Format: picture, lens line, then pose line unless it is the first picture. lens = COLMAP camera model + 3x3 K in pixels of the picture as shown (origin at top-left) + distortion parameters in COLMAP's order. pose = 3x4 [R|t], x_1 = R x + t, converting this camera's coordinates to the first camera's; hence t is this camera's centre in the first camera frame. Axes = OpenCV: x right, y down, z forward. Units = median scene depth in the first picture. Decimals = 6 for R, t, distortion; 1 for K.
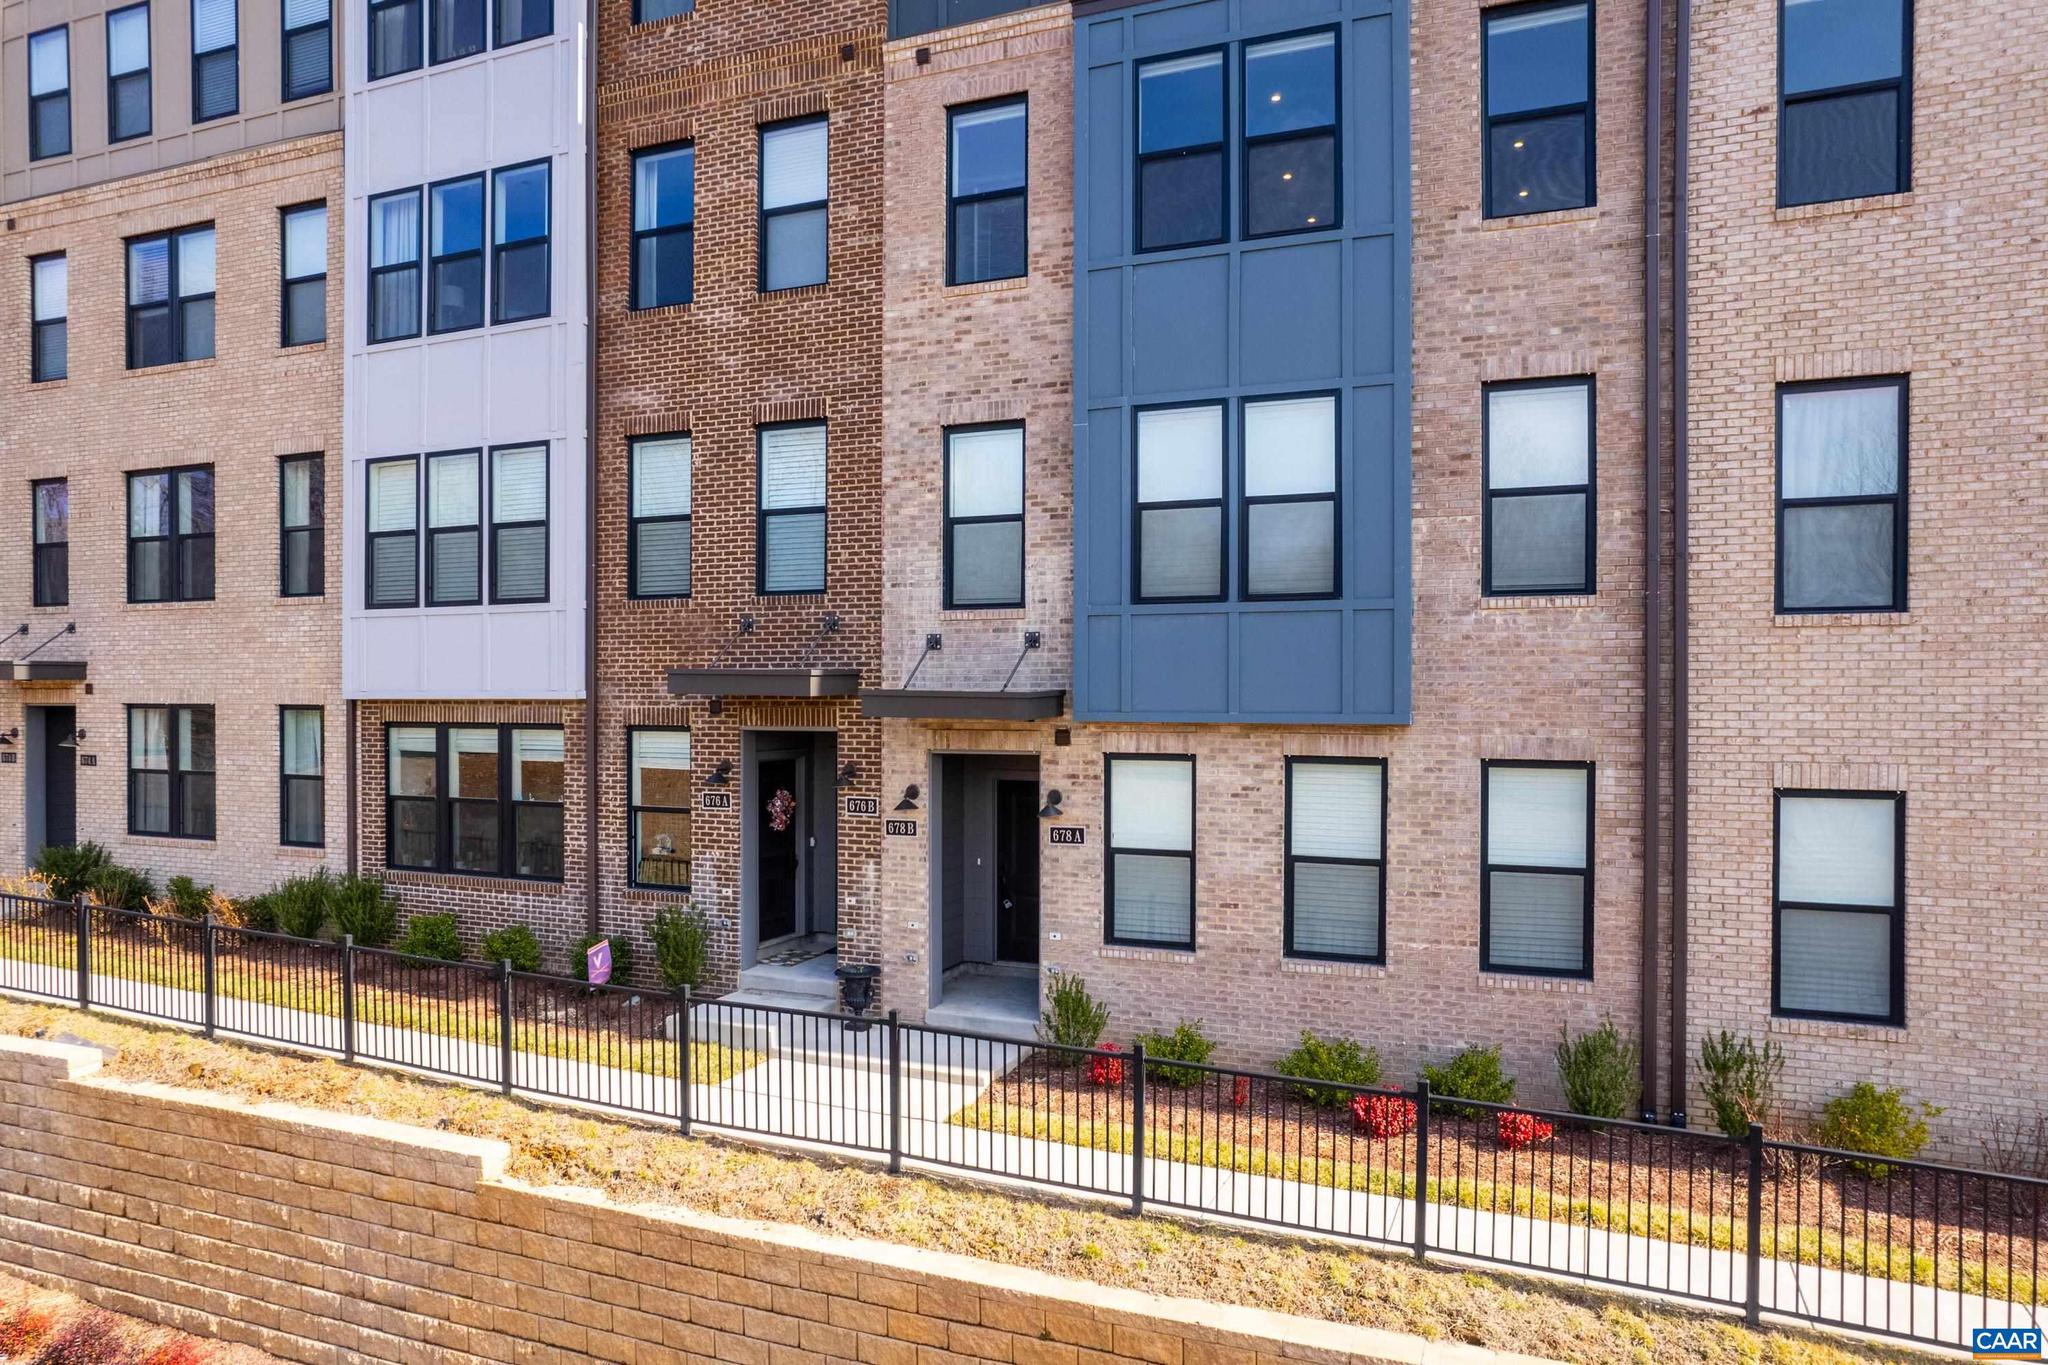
lens RADIAL K [[1451.8, 0, 959.8], [0, 1451.8, 670.1], [0, 0, 1]] dist [-0.078738, 0.069912]
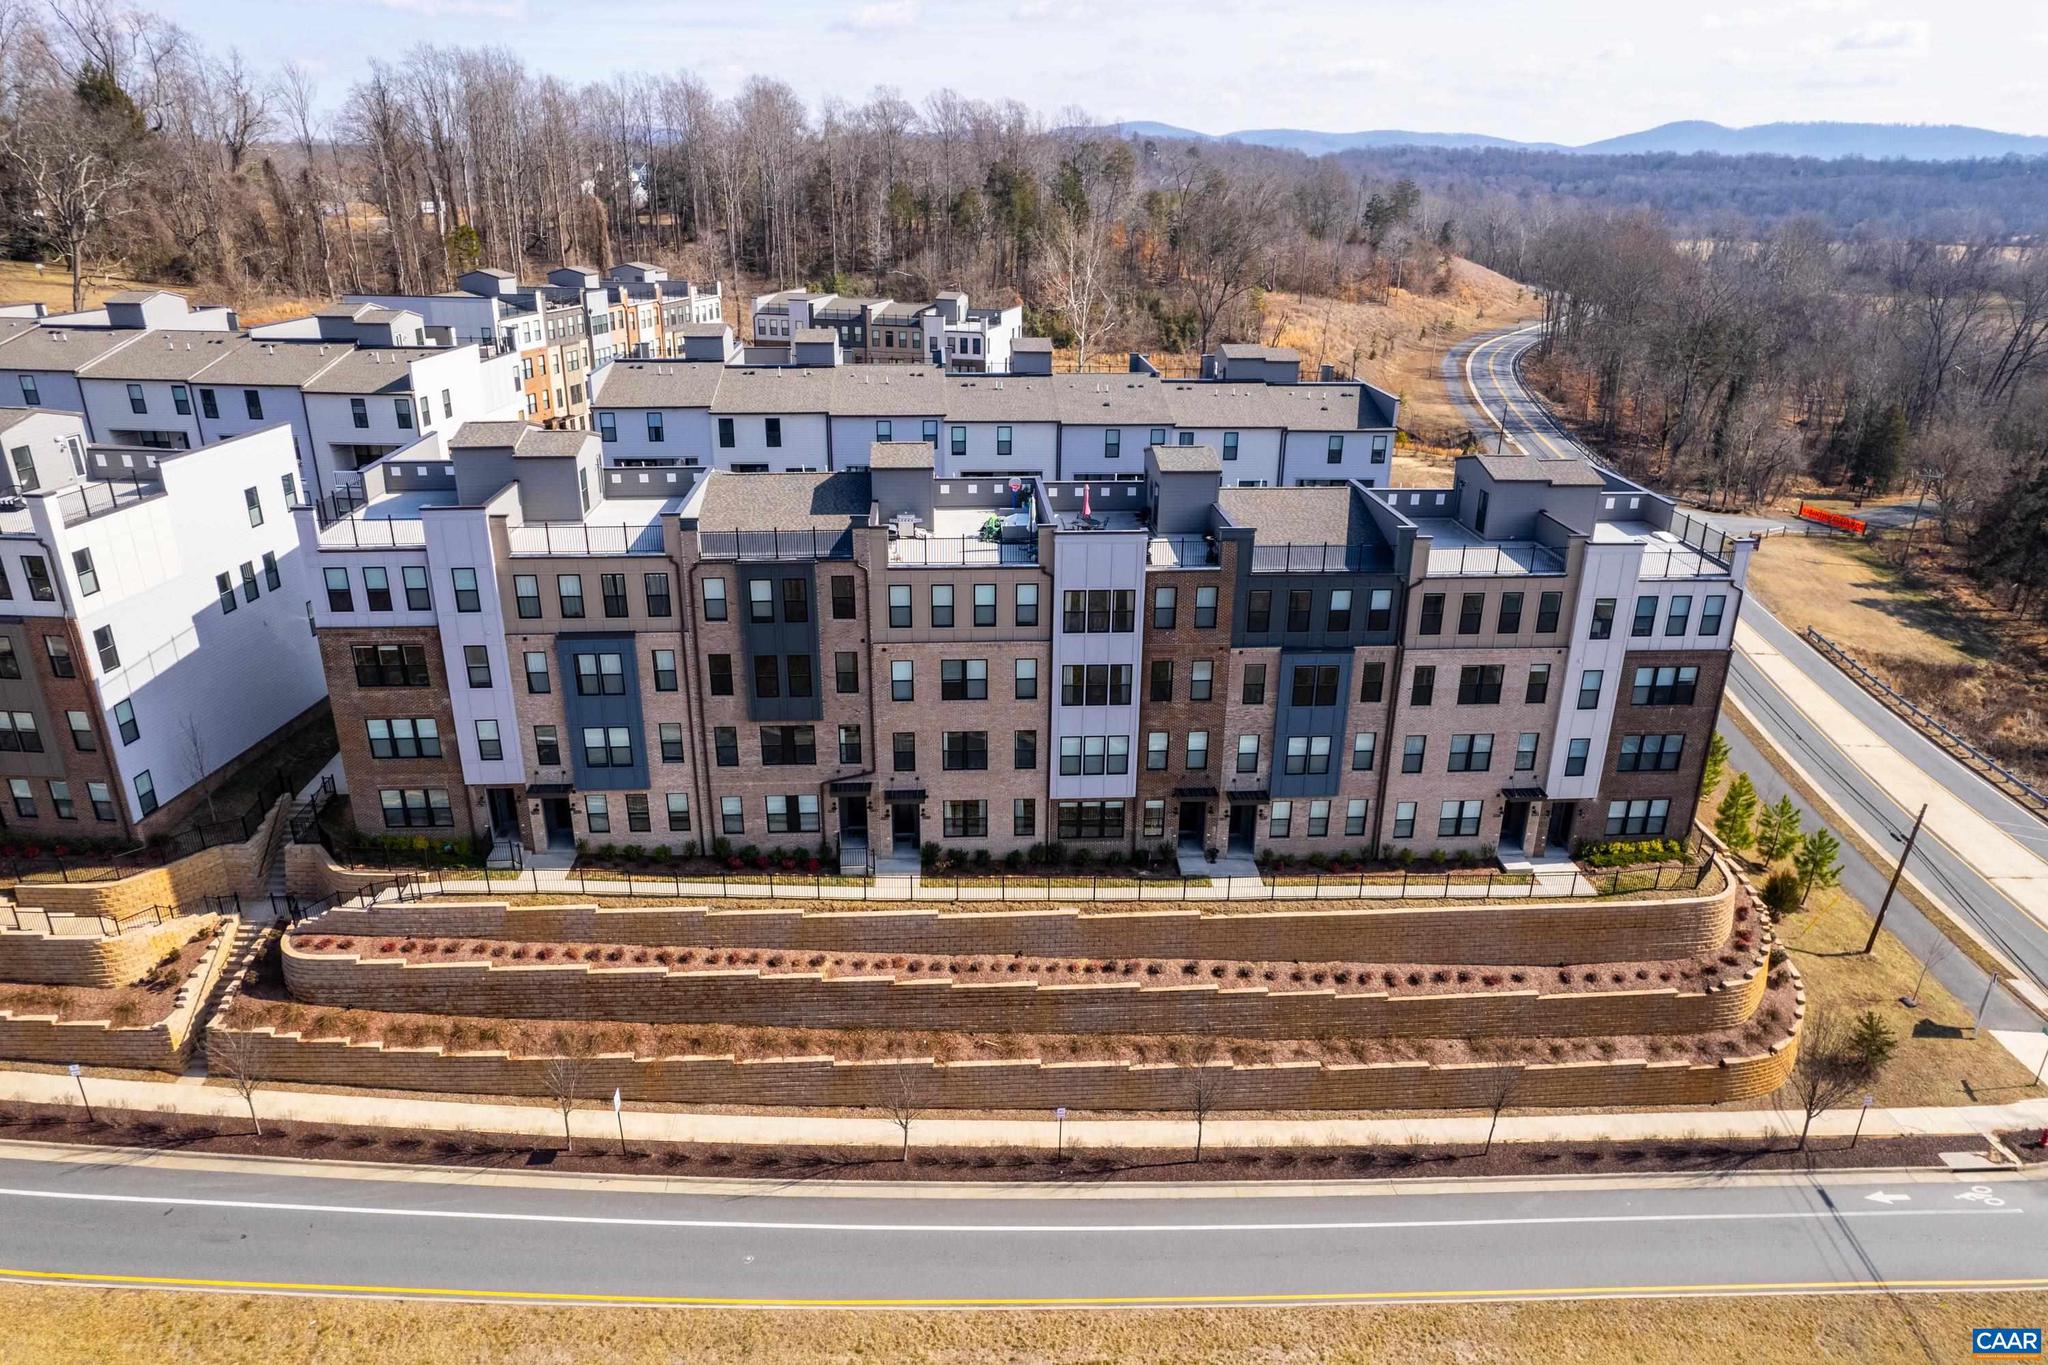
lens RADIAL K [[1333.7, 0, 1024.0], [0, 1333.7, 682.5], [0, 0, 1]] dist [-0.056798, 0.043388]
pose [[0.877955, -0.166495, 0.448859, -2.529024], [-0.009710, 0.931193, 0.364398, -1.902866], [-0.478644, -0.324283, 0.815929, -2.035983]]
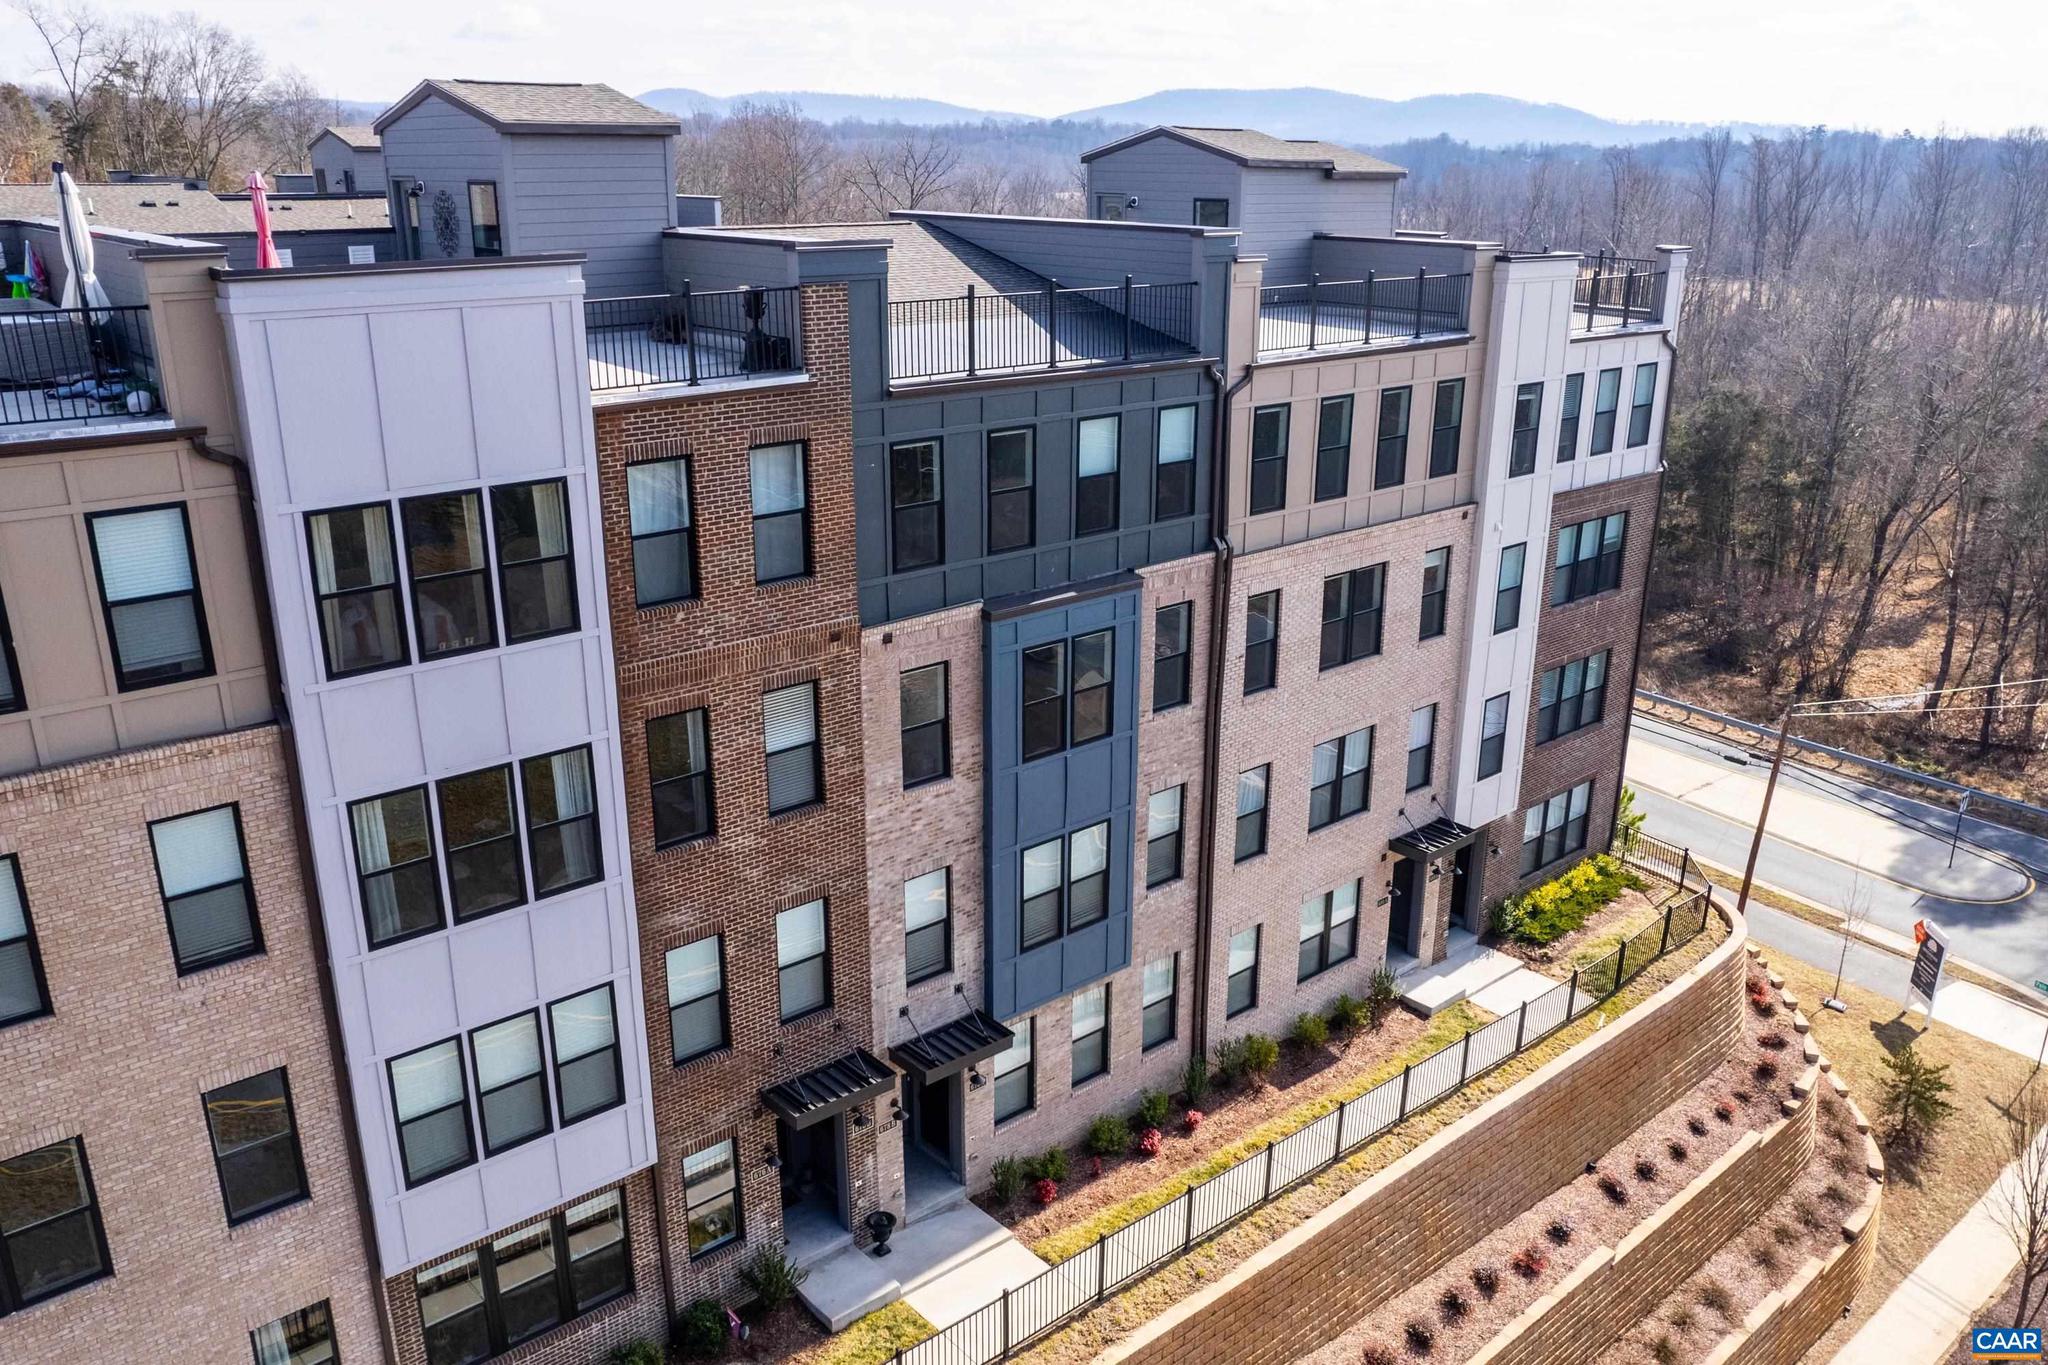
lens RADIAL K [[1592.5, 0, 1067.8], [0, 1592.5, 713.6], [0, 0, 1]] dist [-0.047182, 0.003363]
pose [[0.383996, -0.297697, 0.874027, -1.436460], [-0.009450, 0.945282, 0.326118, -0.938640], [-0.923286, -0.133487, 0.360172, 0.306319]]
